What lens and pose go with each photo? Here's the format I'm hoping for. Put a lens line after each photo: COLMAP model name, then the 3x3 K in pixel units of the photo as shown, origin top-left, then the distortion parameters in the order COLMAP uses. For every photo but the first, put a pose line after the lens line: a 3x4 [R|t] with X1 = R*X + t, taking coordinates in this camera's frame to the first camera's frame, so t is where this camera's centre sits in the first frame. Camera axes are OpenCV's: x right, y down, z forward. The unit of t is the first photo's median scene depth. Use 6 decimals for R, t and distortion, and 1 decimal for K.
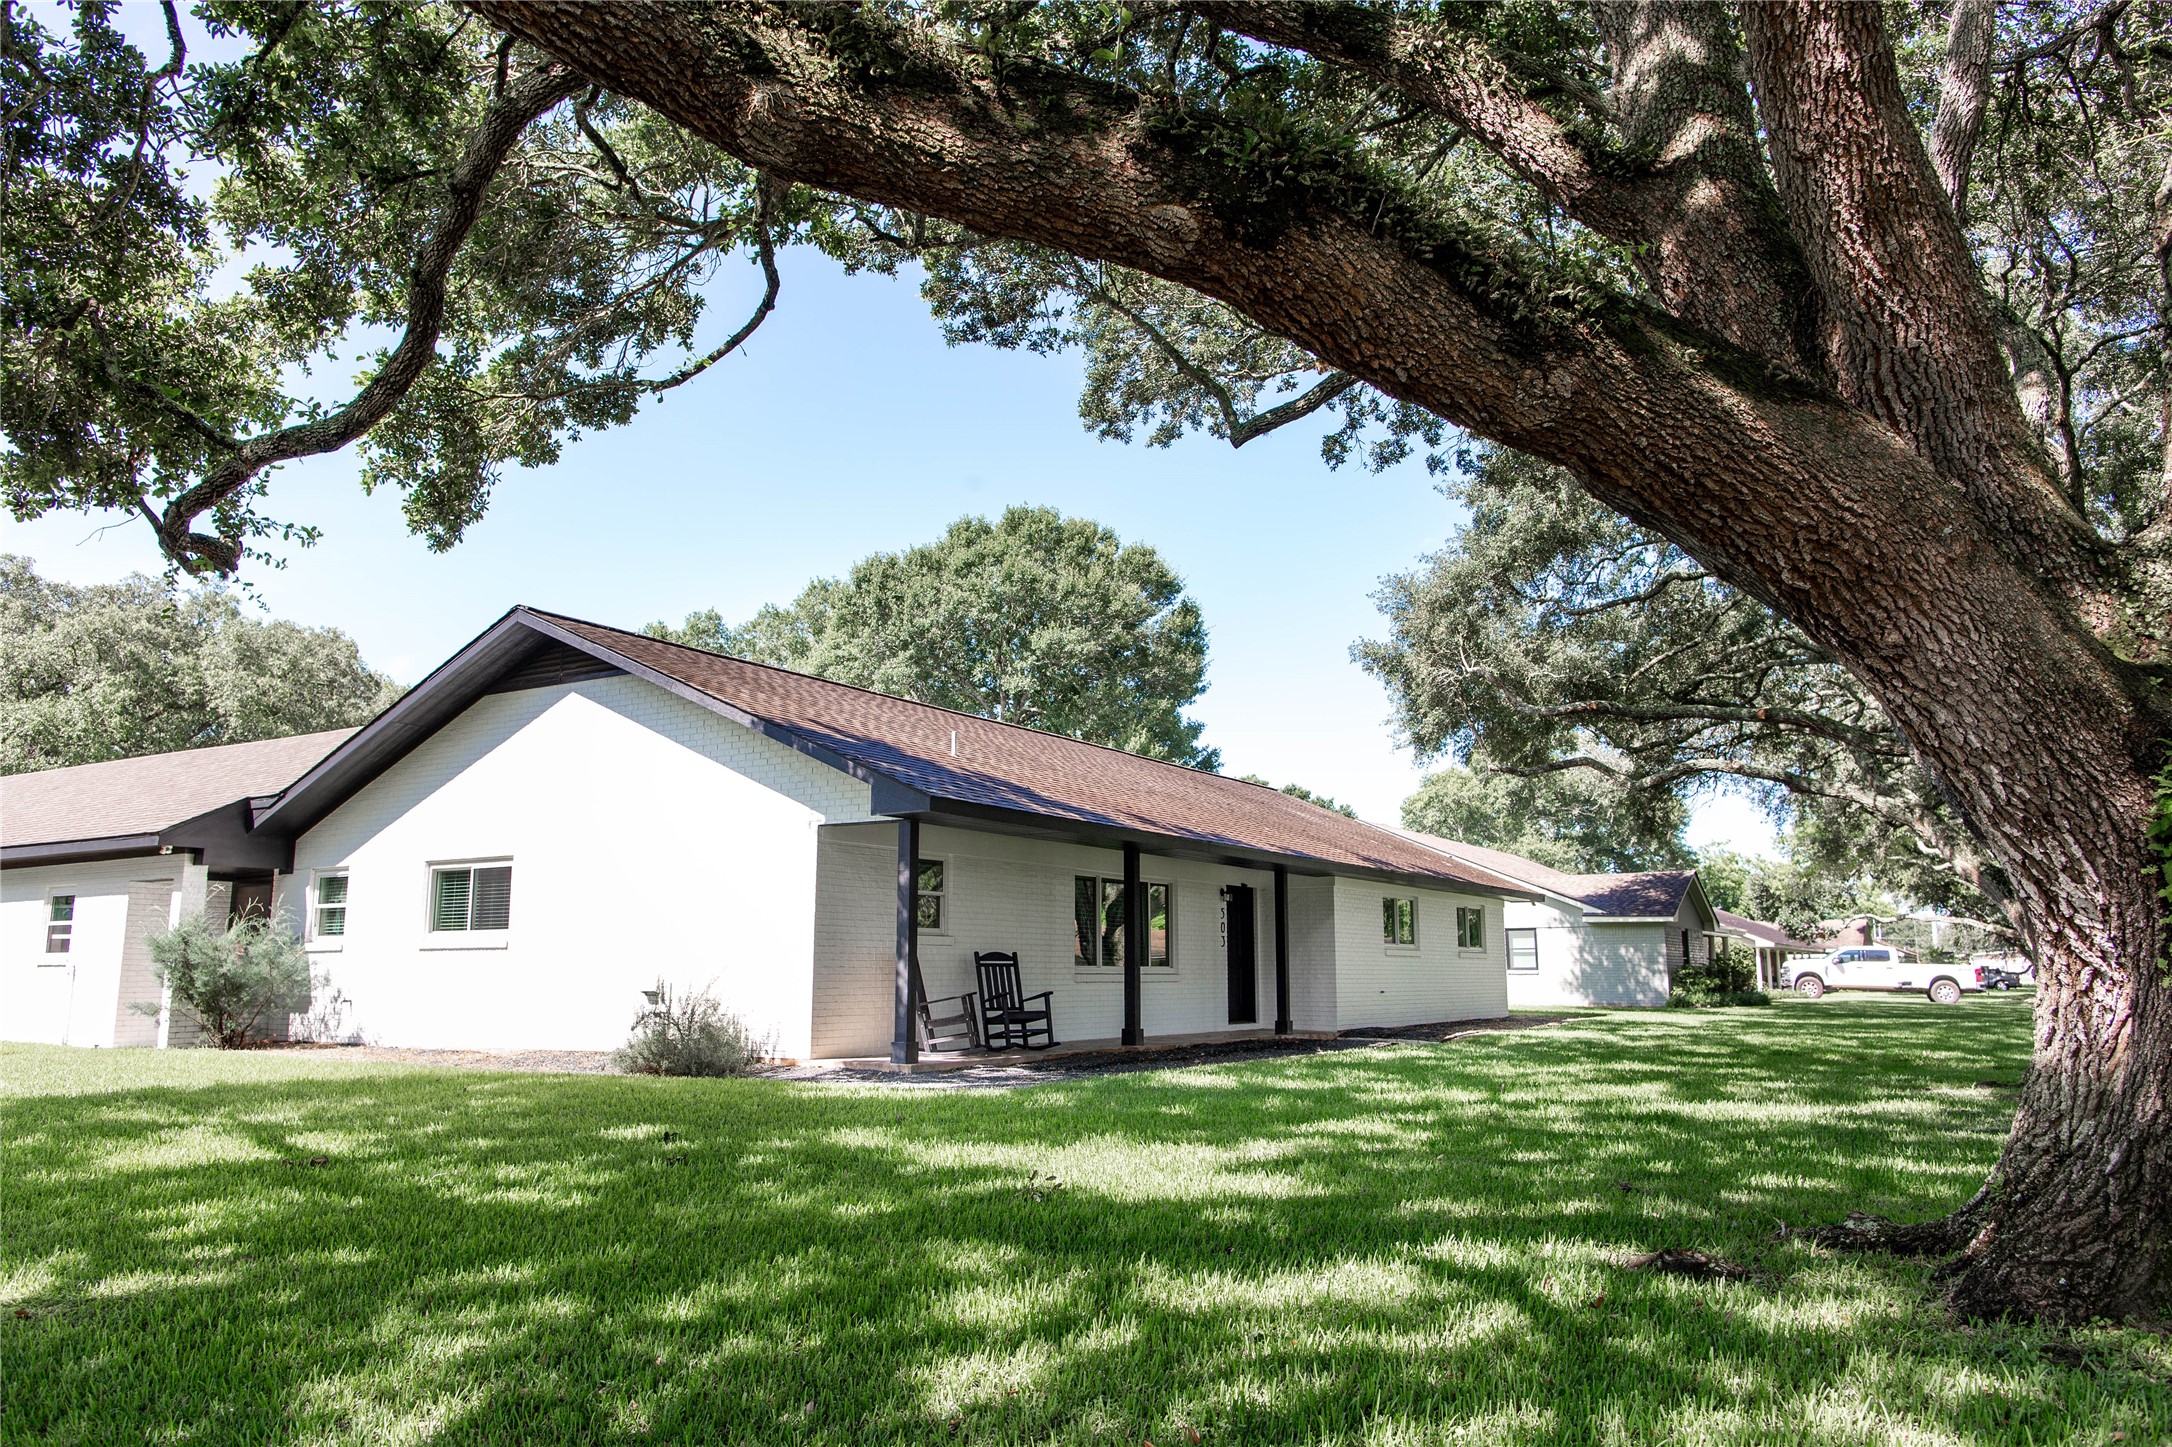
lens RADIAL K [[1491.6, 0, 1086.0], [0, 1491.6, 723.5], [0, 0, 1]] dist [-0.000673, -0.000535]
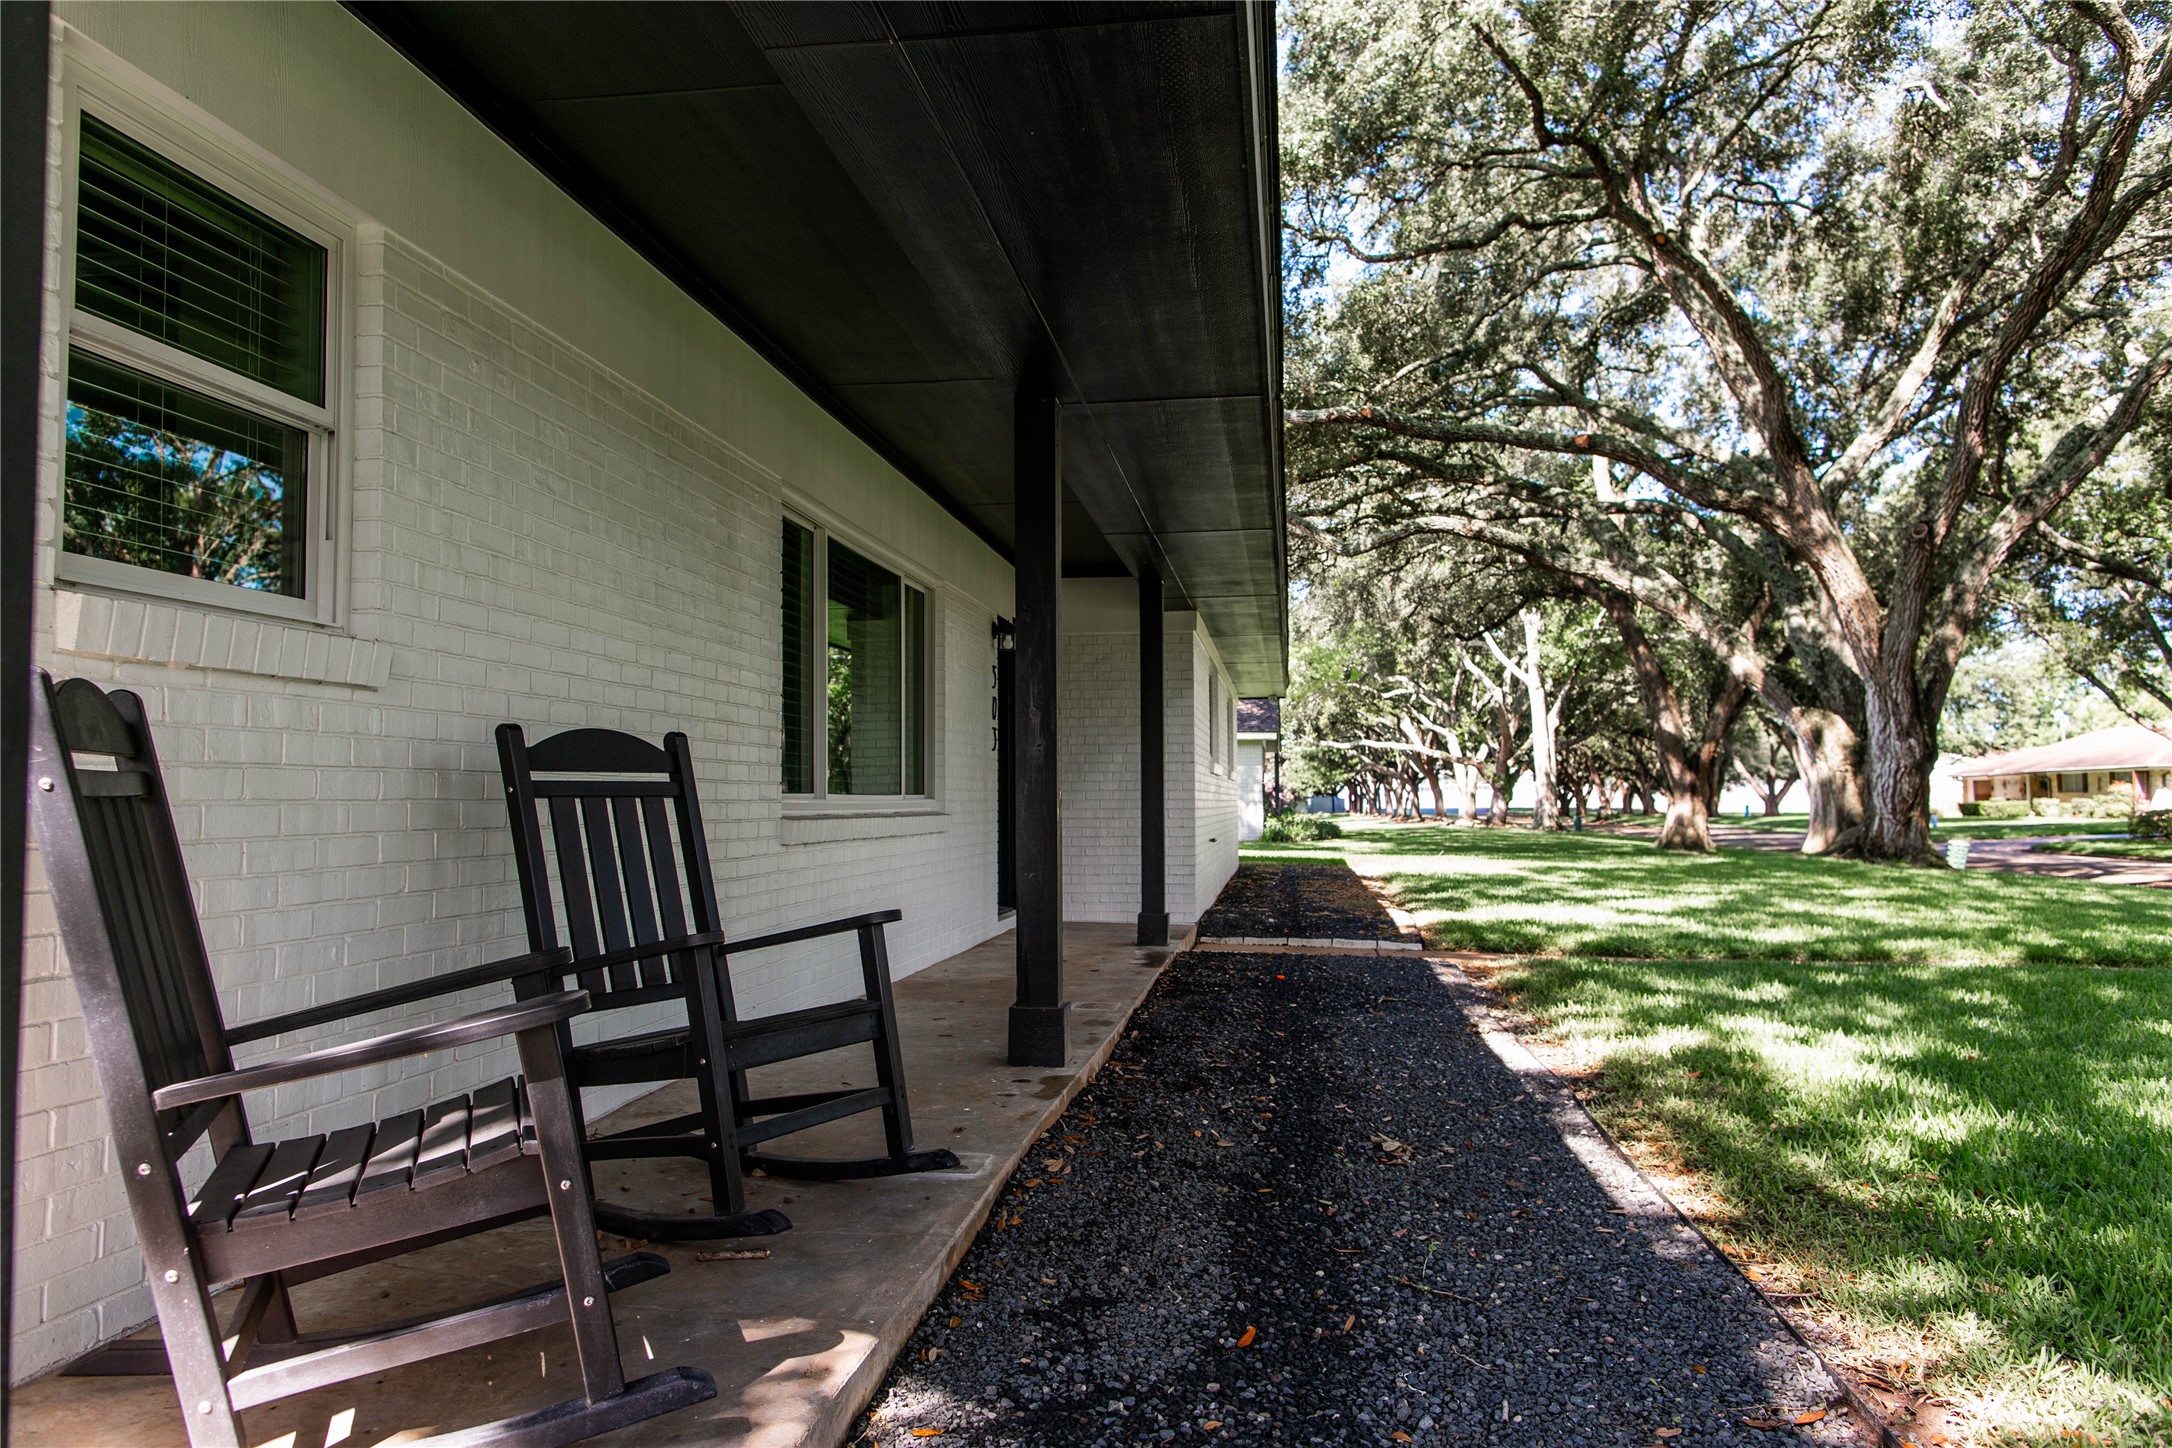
lens RADIAL K [[1491.6, 0, 1086.0], [0, 1491.6, 724.0], [0, 0, 1]] dist [-0.000673, -0.000535]
pose [[0.914329, 0.019085, 0.404523, -0.111124], [-0.065572, 0.992685, 0.101377, 0.168448], [-0.399629, -0.119217, 0.908892, 1.039665]]
